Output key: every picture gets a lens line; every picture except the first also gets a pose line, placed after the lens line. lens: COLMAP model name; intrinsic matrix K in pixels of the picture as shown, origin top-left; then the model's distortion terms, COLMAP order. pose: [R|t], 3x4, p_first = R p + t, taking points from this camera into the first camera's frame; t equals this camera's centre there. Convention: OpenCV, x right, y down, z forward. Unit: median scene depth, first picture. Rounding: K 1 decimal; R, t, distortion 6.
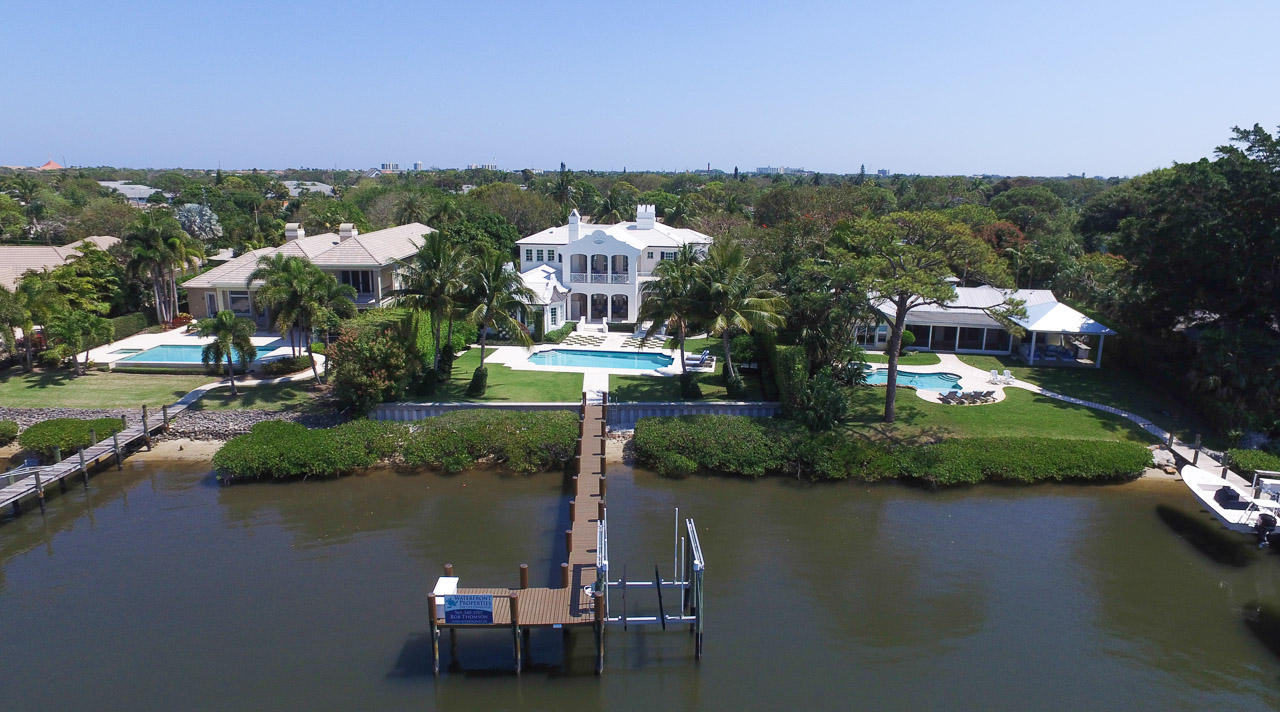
lens RADIAL K [[725.0, 0, 640.0], [0, 725.0, 356.0], [0, 0, 1]] dist [0.009386, 0.001859]
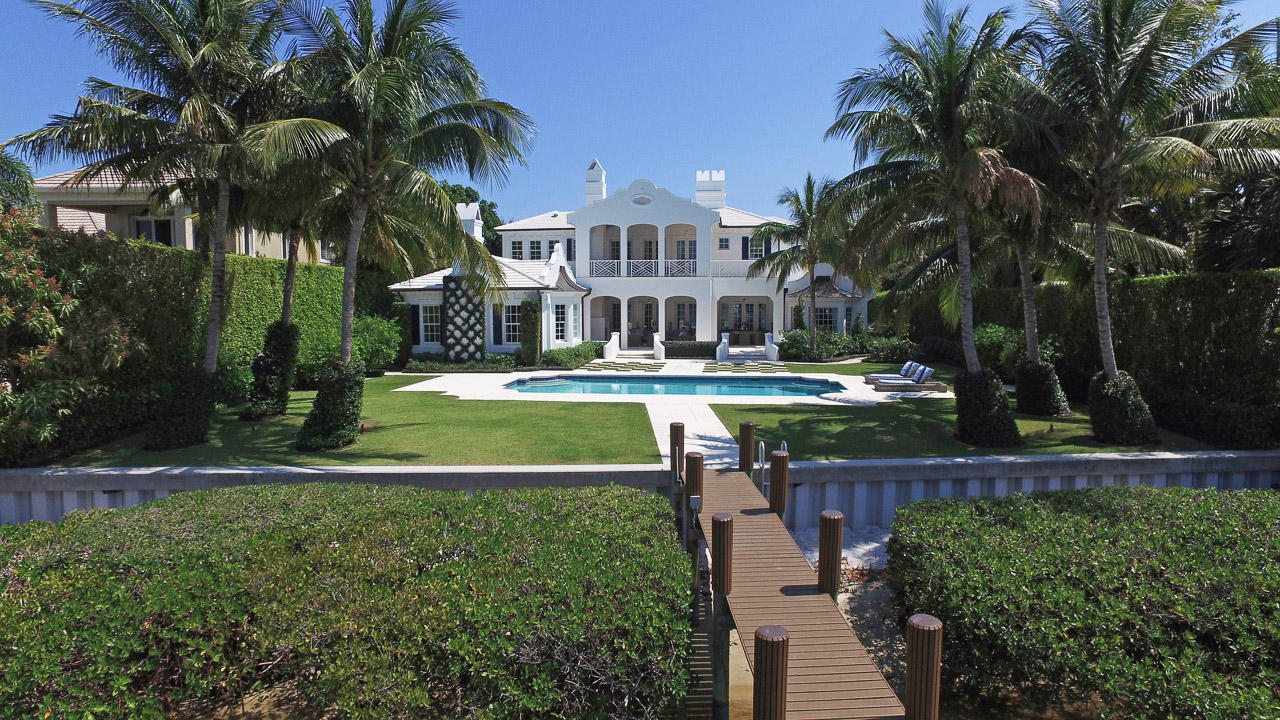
lens RADIAL K [[729.9, 0, 640.0], [0, 729.9, 360.0], [0, 0, 1]] dist [-0.000945, -0.000113]
pose [[0.999909, -0.013173, 0.002988, -0.083933], [0.013476, 0.987934, -0.154291, 0.063654], [-0.000919, 0.154317, 0.988021, 0.644304]]
